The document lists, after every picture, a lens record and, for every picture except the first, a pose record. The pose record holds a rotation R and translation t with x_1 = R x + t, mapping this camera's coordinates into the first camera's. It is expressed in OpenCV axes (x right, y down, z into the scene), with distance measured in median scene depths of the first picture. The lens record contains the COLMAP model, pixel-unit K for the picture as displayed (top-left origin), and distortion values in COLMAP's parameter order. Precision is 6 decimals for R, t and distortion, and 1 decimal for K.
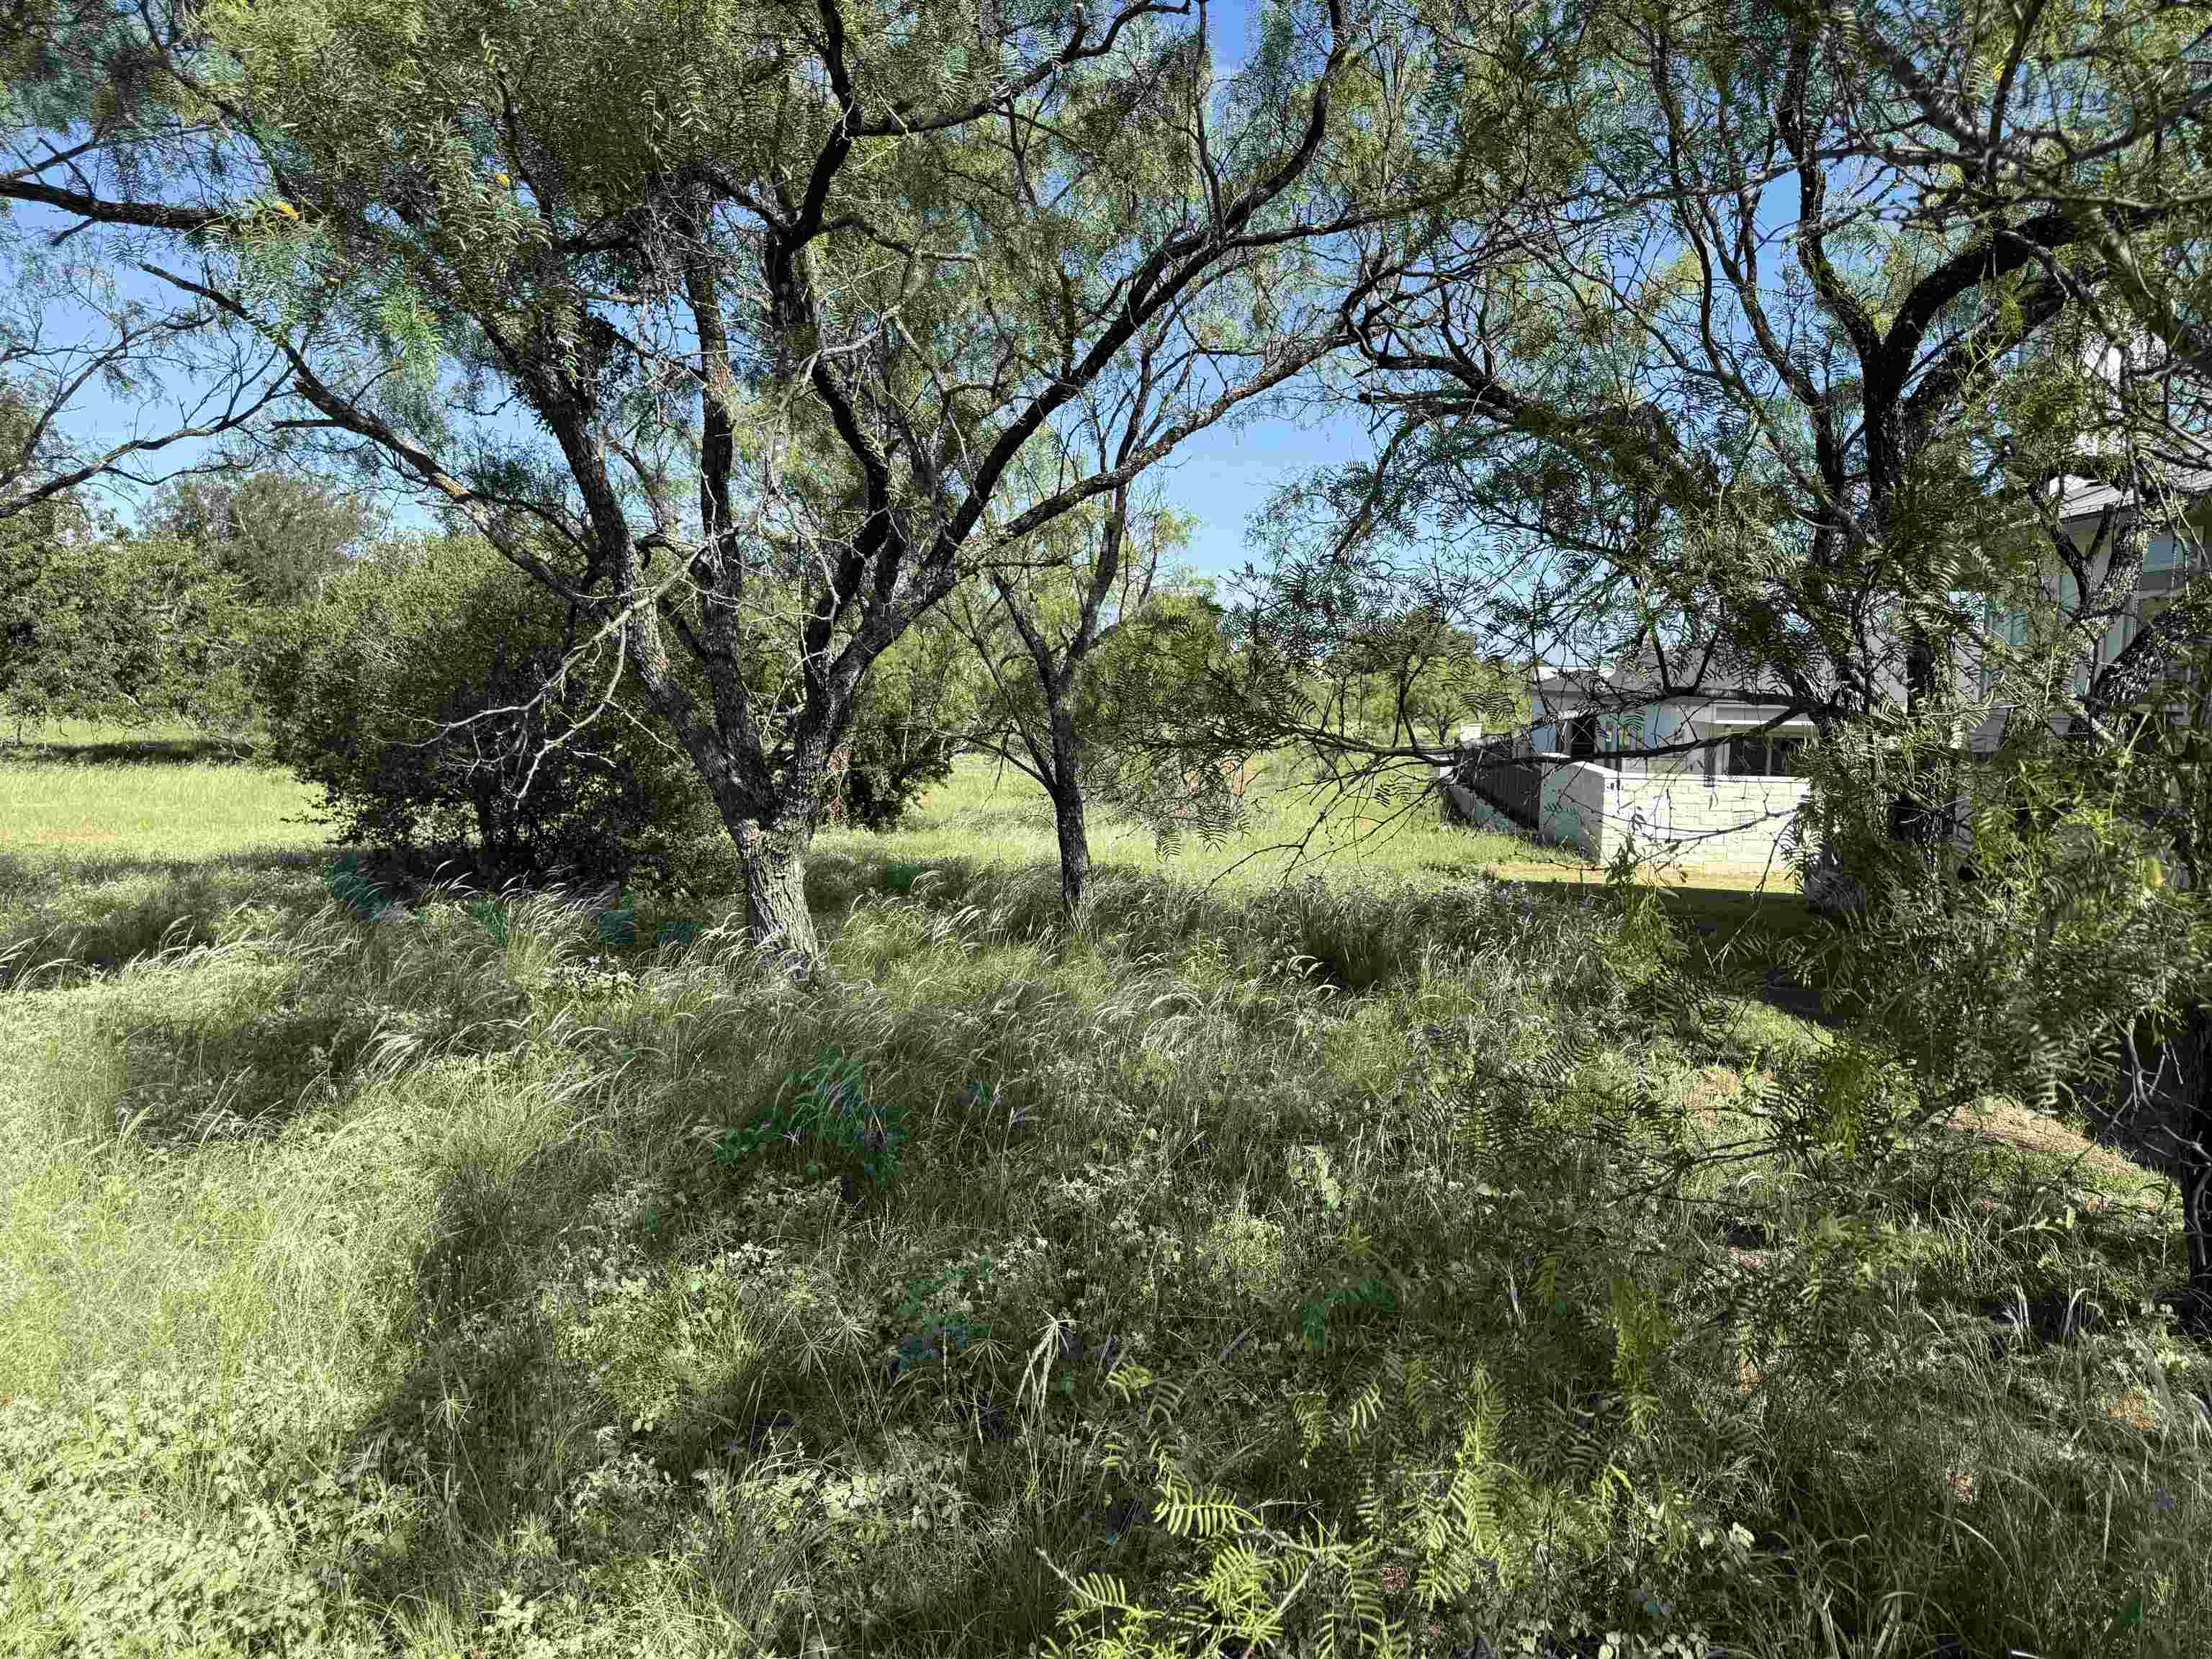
lens RADIAL K [[1570.4, 0, 1098.3], [0, 1570.4, 824.3], [0, 0, 1]] dist [0.076254, -0.086793]
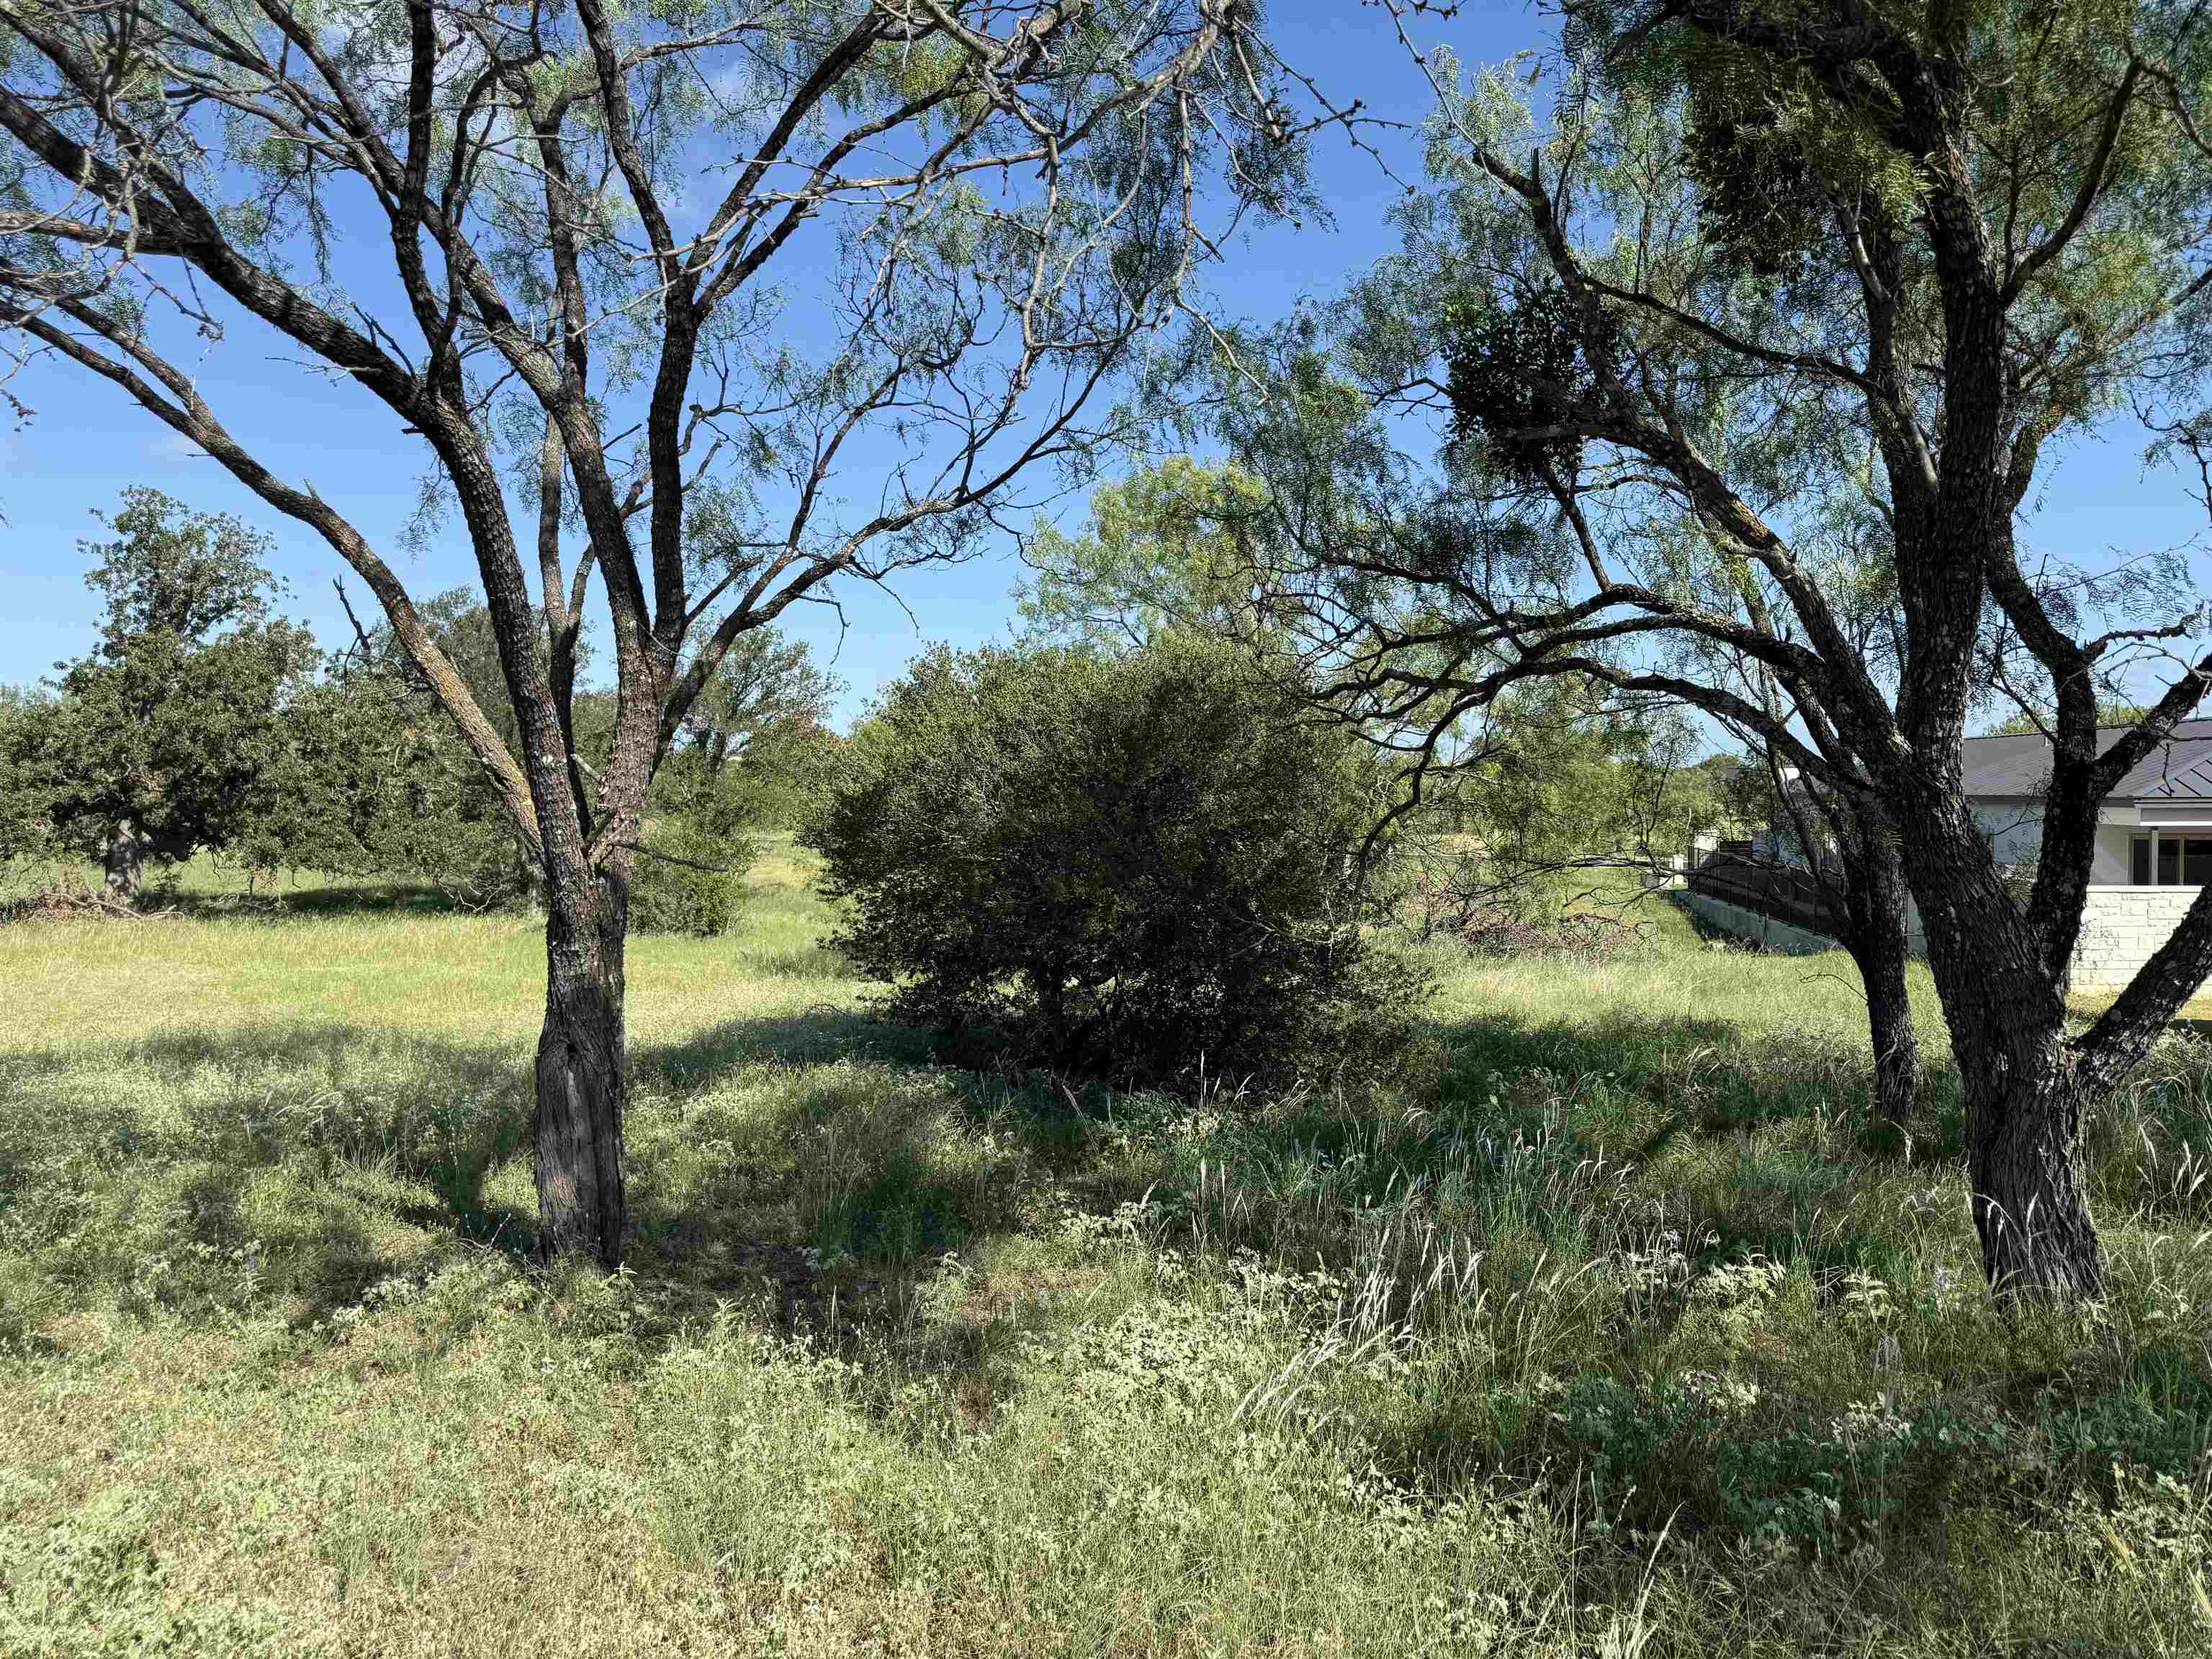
lens RADIAL K [[1565.5, 0, 1100.0], [0, 1565.5, 823.4], [0, 0, 1]] dist [0.067227, -0.086816]
pose [[0.998960, -0.025712, -0.037650, -0.128546], [0.022861, 0.996974, -0.074299, -0.011909], [0.039446, 0.073361, 0.996525, 0.077566]]
